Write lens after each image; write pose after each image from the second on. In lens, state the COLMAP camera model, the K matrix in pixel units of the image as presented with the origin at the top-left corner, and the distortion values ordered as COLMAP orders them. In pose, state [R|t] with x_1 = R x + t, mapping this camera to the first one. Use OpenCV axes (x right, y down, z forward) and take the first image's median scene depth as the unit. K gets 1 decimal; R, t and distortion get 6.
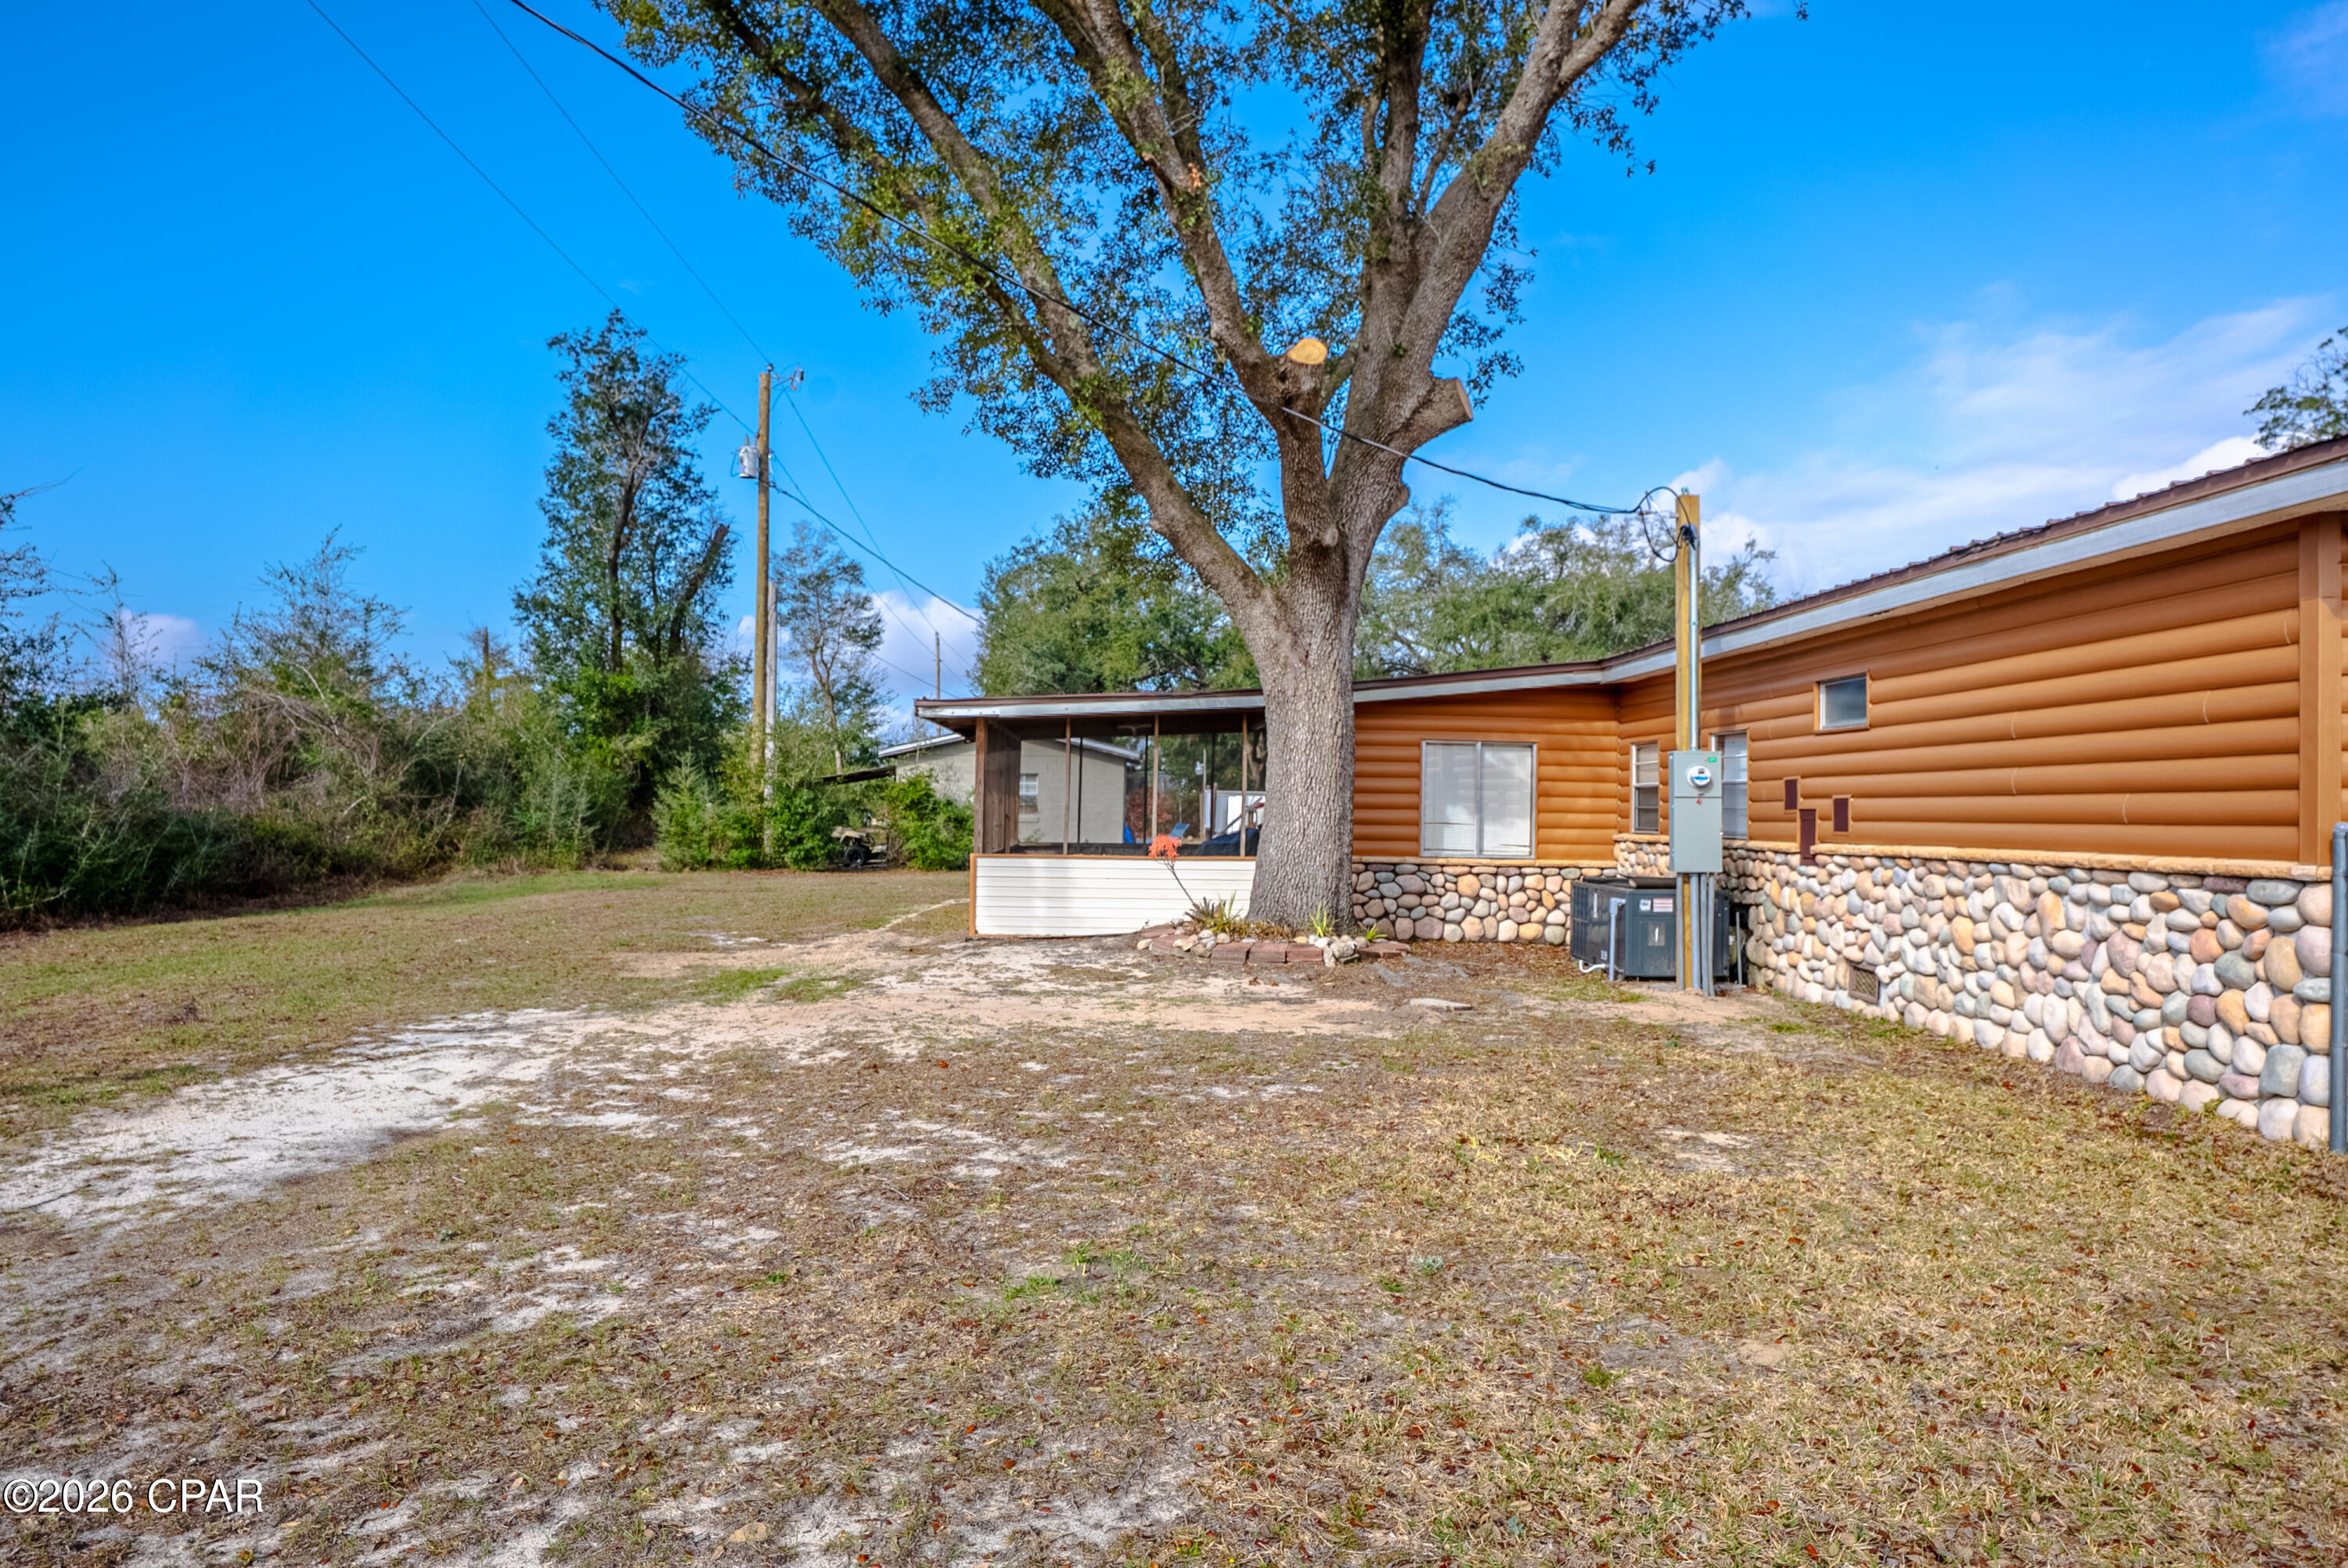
lens RADIAL K [[1423.7, 0, 1175.1], [0, 1423.7, 791.0], [0, 0, 1]] dist [-0.000519, -0.000026]
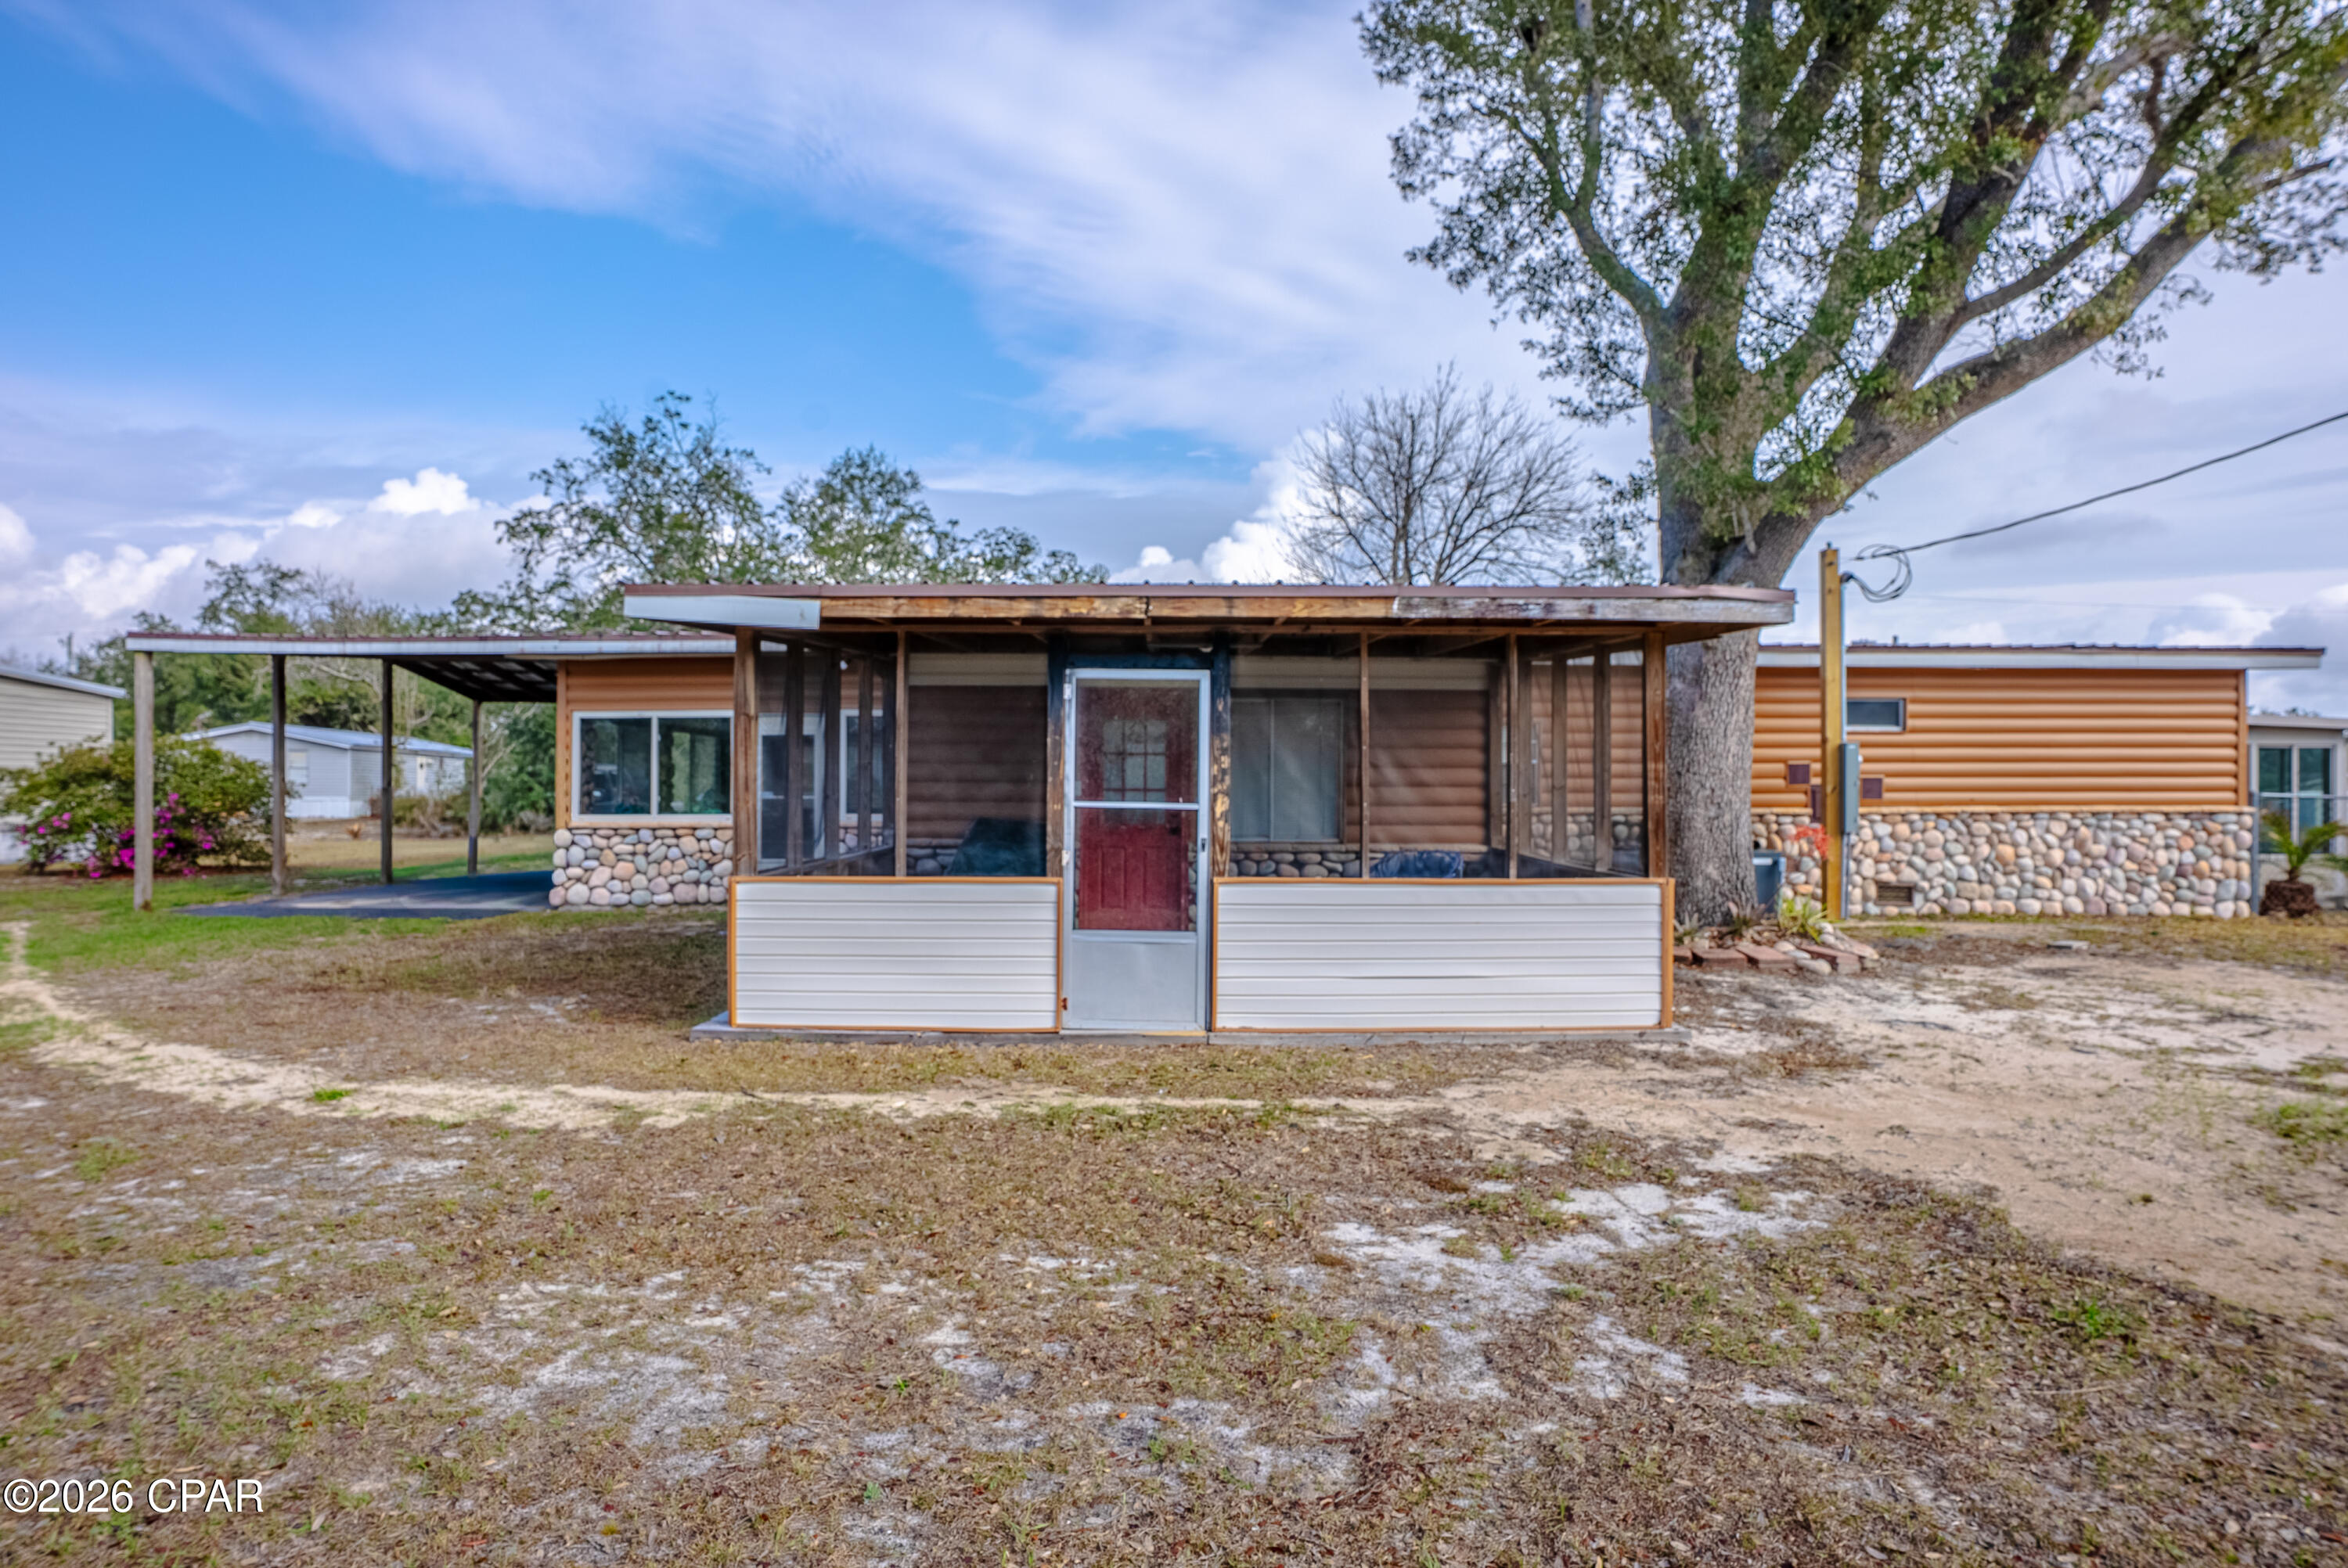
lens RADIAL K [[1292.8, 0, 1174.4], [0, 1292.8, 787.2], [0, 0, 1]] dist [0.000172, -0.000025]
pose [[-0.008725, 0.007430, 0.999934, -1.302388], [-0.015109, 0.999857, -0.007561, 0.054414], [-0.999848, -0.015174, -0.008612, 2.523952]]
